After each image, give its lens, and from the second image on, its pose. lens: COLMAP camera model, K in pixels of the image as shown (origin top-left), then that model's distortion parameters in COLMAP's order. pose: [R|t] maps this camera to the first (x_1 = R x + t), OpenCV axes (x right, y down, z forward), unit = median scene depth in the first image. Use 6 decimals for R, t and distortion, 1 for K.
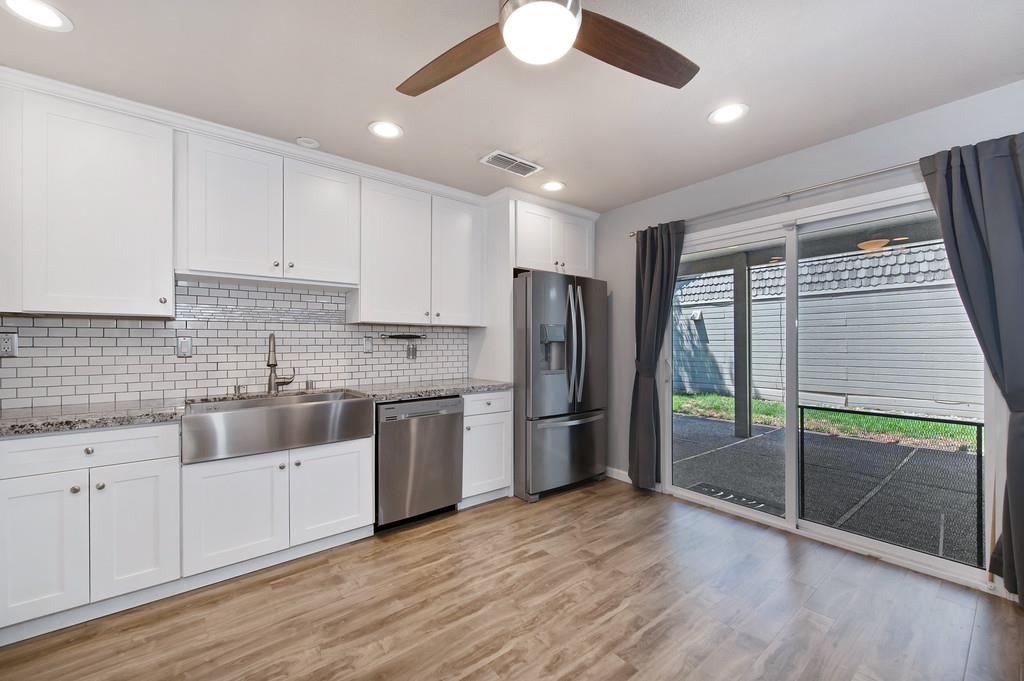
lens RADIAL K [[414.7, 0, 519.0], [0, 414.7, 343.3], [0, 0, 1]] dist [0.006670, -0.001168]
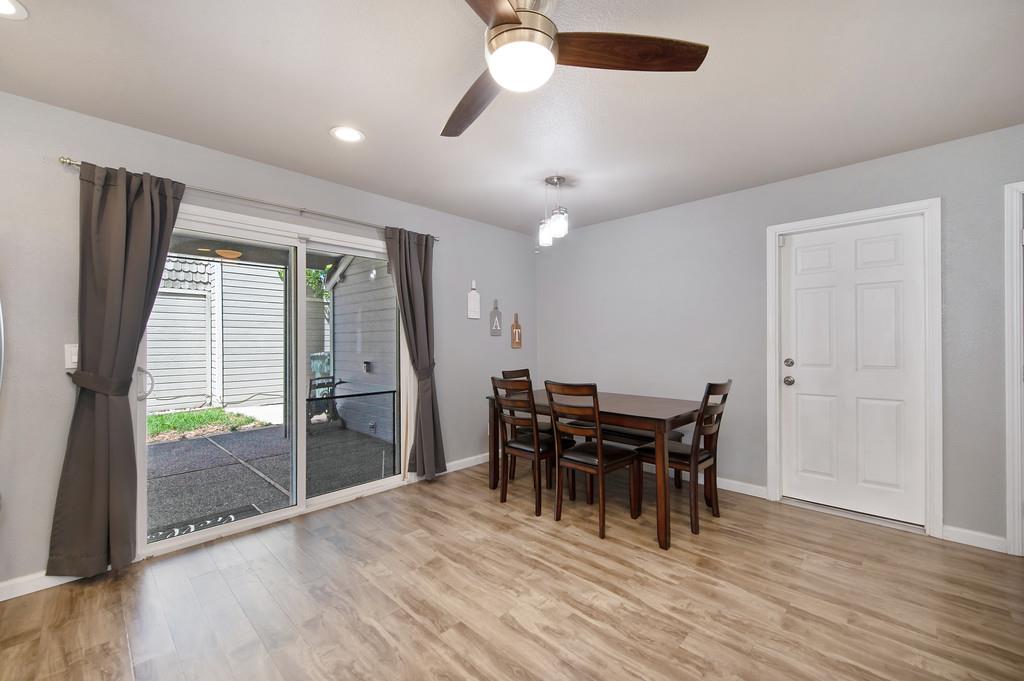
lens RADIAL K [[414.7, 0, 514.7], [0, 414.7, 346.0], [0, 0, 1]] dist [0.006670, -0.001168]
pose [[-0.120588, -0.003982, 0.992695, -0.522627], [0.003177, 0.999985, 0.004397, 0.000843], [-0.992698, 0.003684, -0.120573, 0.575882]]
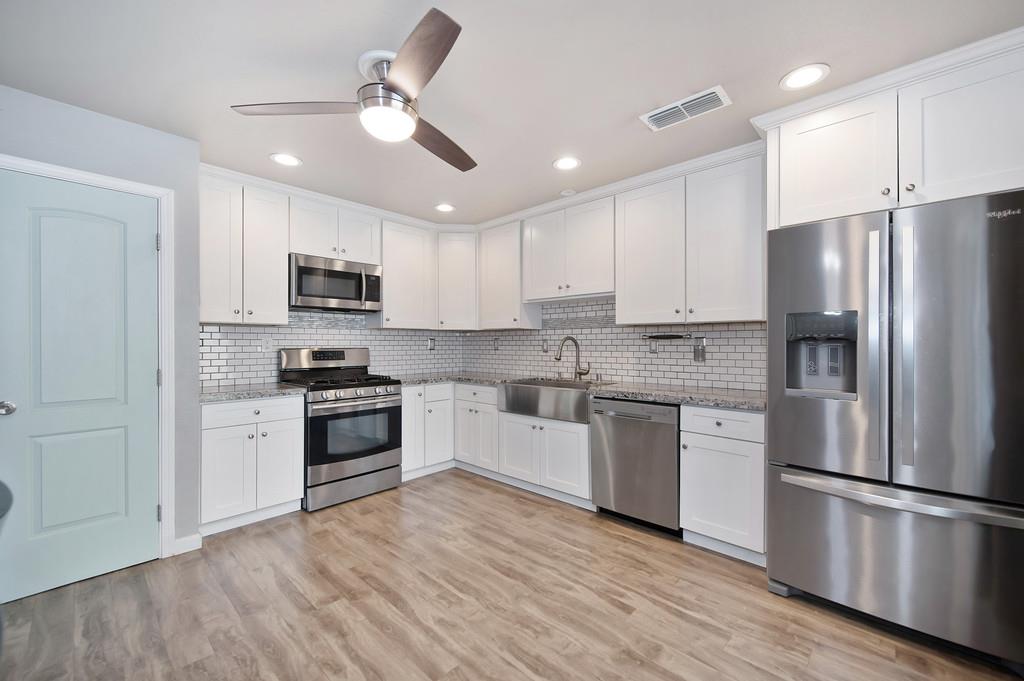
lens RADIAL K [[414.7, 0, 508.3], [0, 414.7, 342.8], [0, 0, 1]] dist [0.006670, -0.001168]
pose [[0.119278, -0.000580, -0.992861, 0.740490], [0.000174, 1.000000, -0.000564, -0.002265], [0.992861, -0.000105, 0.119278, 0.614753]]
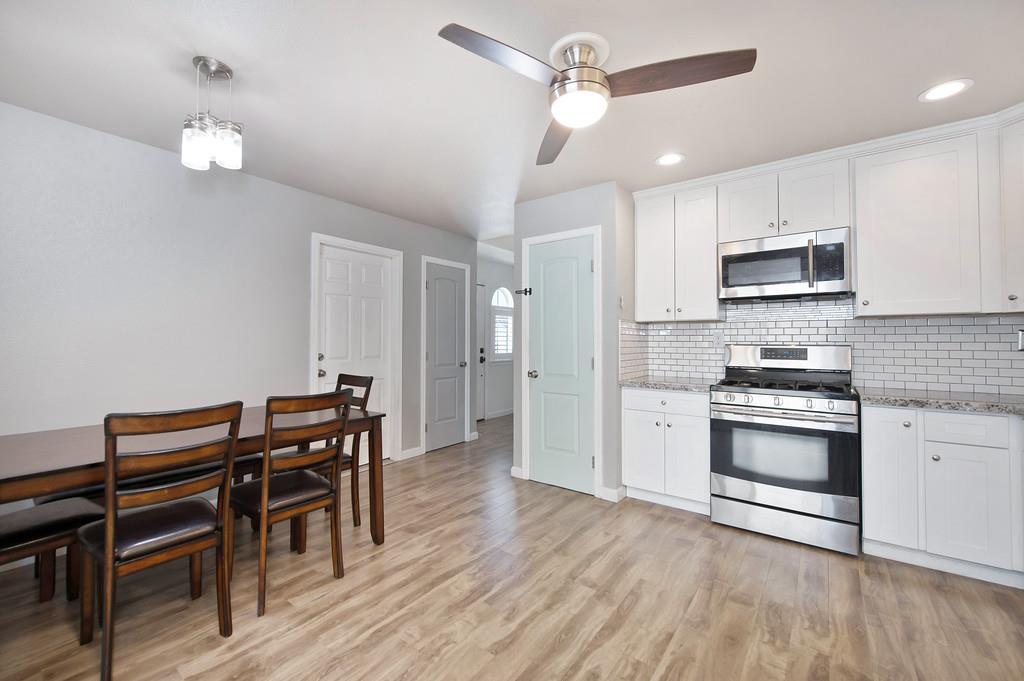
lens RADIAL K [[414.7, 0, 513.5], [0, 414.7, 337.4], [0, 0, 1]] dist [0.006670, -0.001168]
pose [[-0.971806, -0.001058, -0.235781, 0.284146], [0.000555, 0.999977, -0.006776, 0.001431], [0.235783, -0.006716, -0.971782, 1.113530]]
